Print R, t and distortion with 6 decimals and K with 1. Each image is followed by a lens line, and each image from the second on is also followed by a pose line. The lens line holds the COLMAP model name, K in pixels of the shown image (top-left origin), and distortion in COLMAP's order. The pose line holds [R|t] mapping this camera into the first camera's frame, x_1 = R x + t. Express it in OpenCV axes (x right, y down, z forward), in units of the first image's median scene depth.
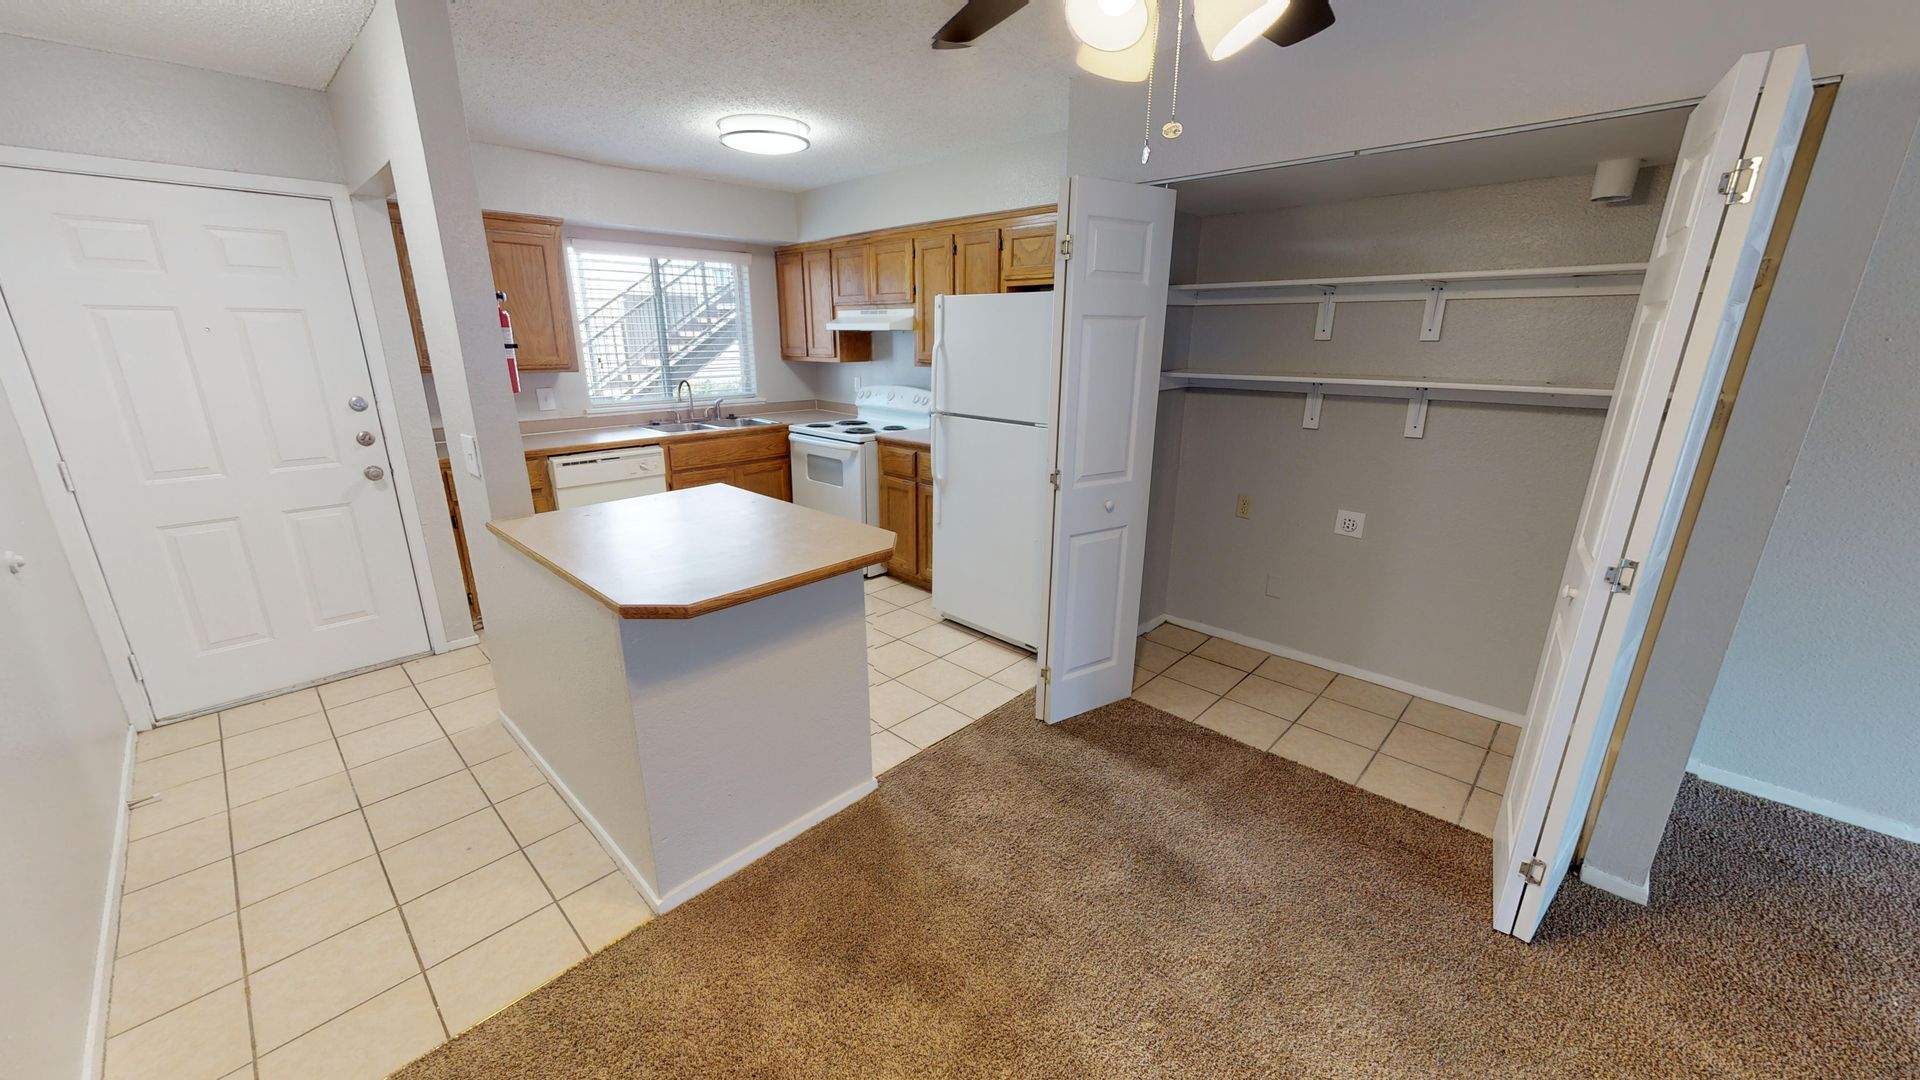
lens RADIAL K [[703.8, 0, 960.2], [0, 703.8, 542.5], [0, 0, 1]] dist [0.000162, -0.000104]
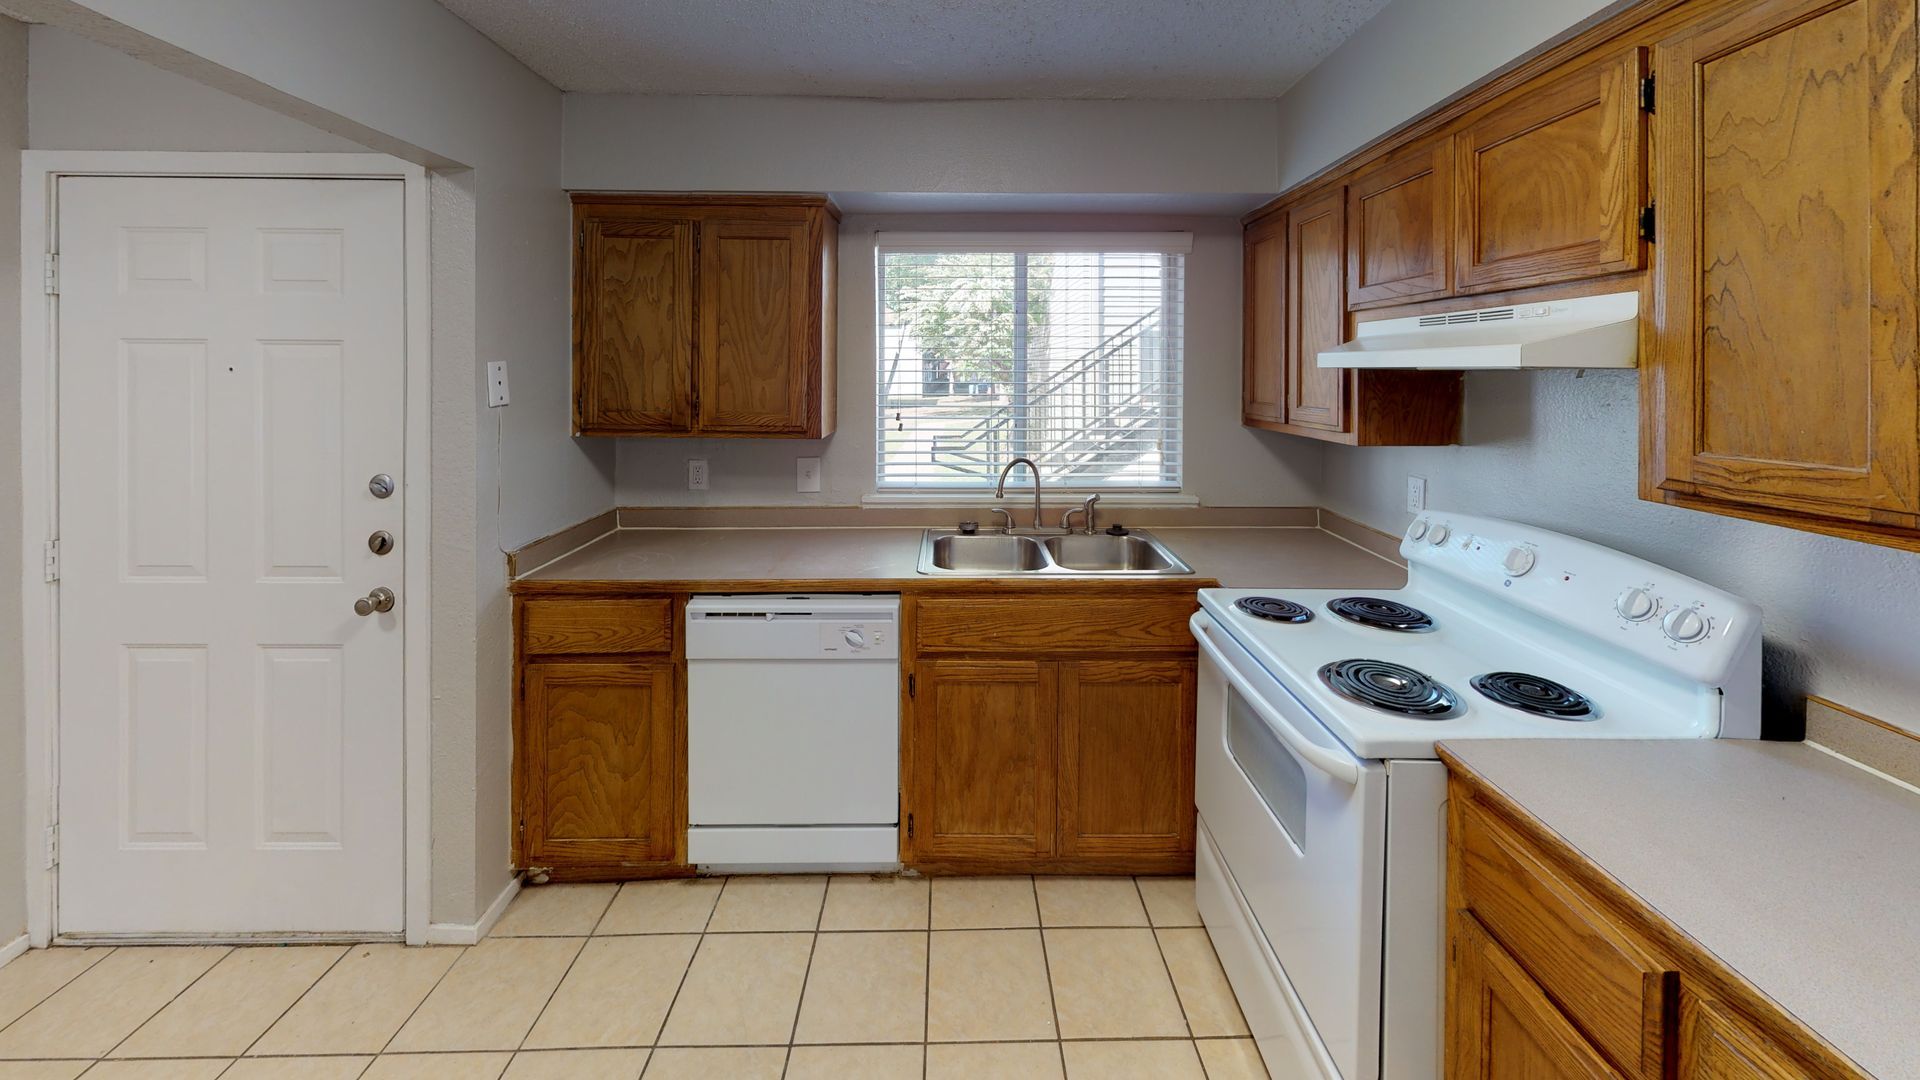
lens RADIAL K [[669.8, 0, 955.7], [0, 669.8, 371.7], [0, 0, 1]] dist [-0.000021, 0.000000]
pose [[0.694102, -0.000923, -0.719876, -0.059542], [-0.205683, 0.958058, -0.199548, -0.184165], [0.689867, 0.286572, 0.664800, 0.613869]]
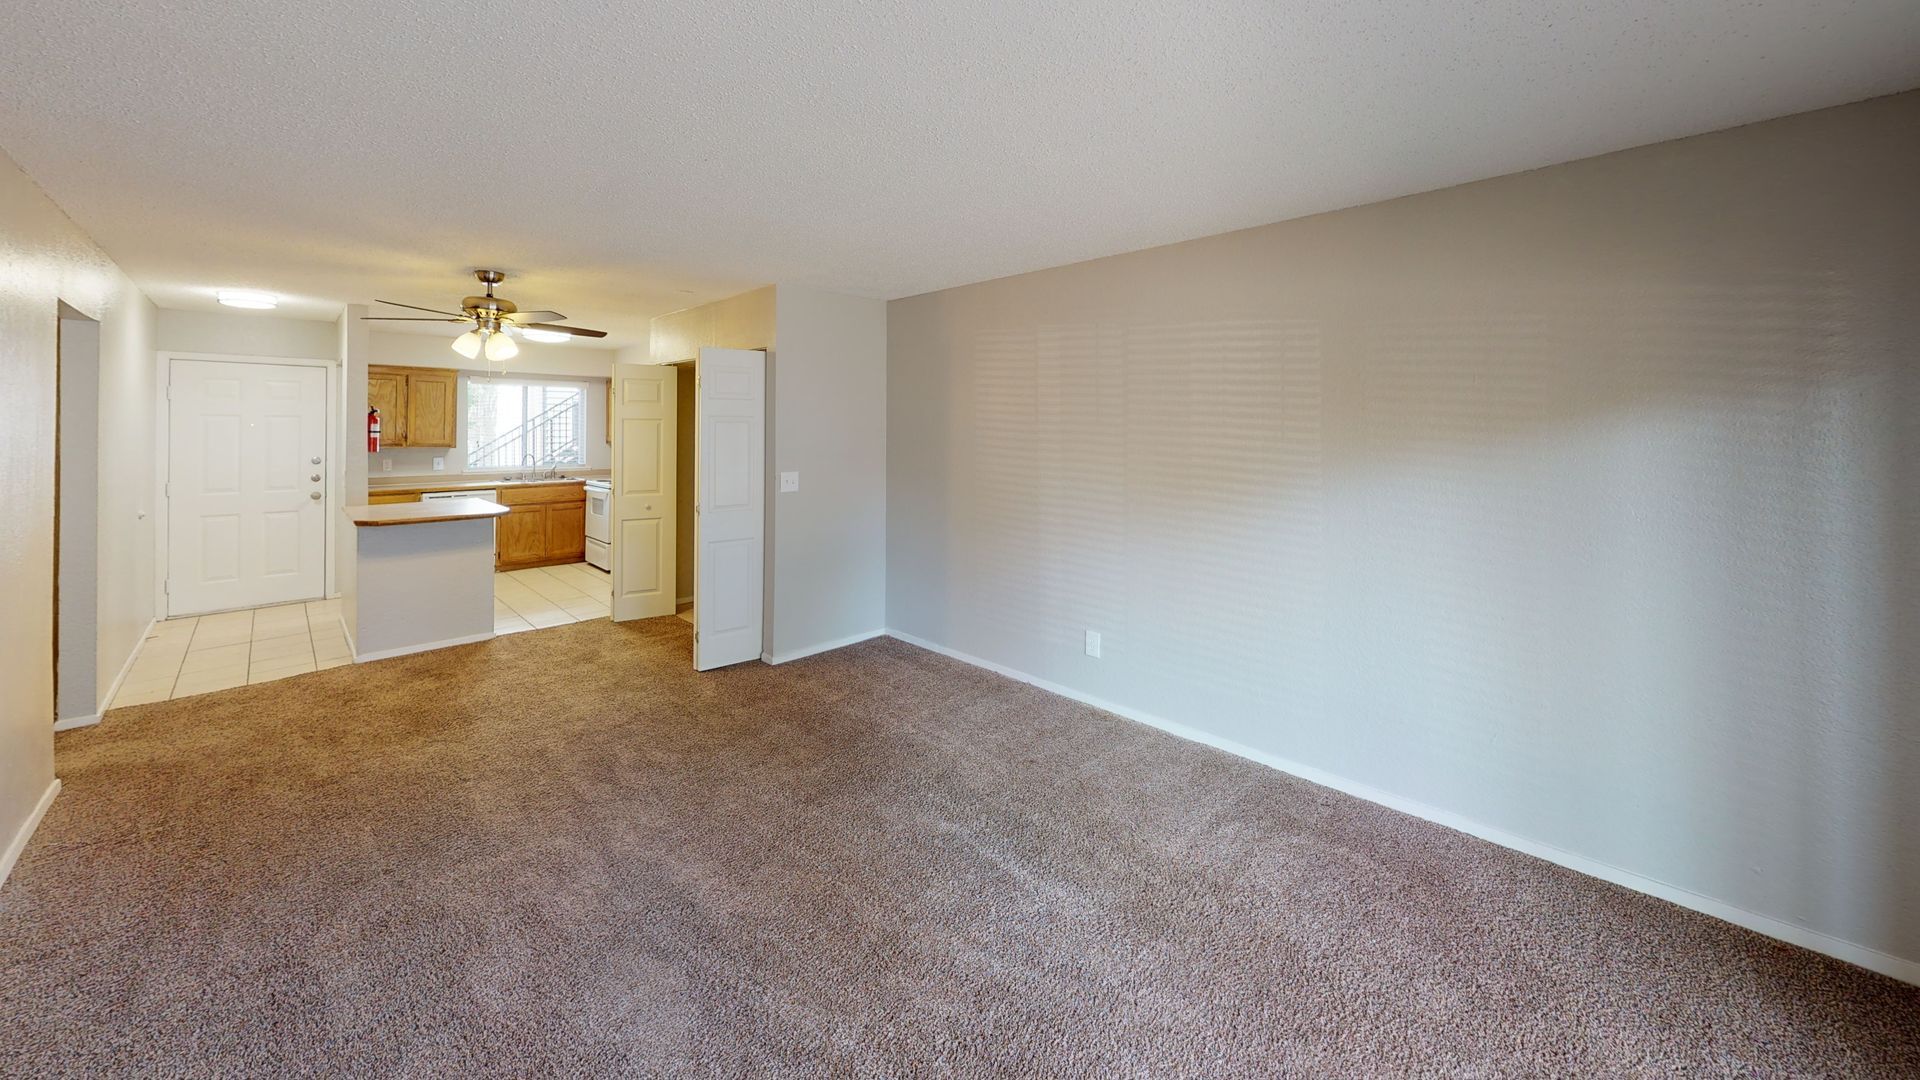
lens RADIAL K [[707.1, 0, 912.0], [0, 707.1, 432.3], [0, 0, 1]] dist [0.034682, -0.000111]
pose [[0.995845, -0.002681, -0.091025, 0.673145], [-0.023053, 0.959585, -0.280474, 0.174265], [0.088098, 0.281407, 0.955536, -0.555121]]
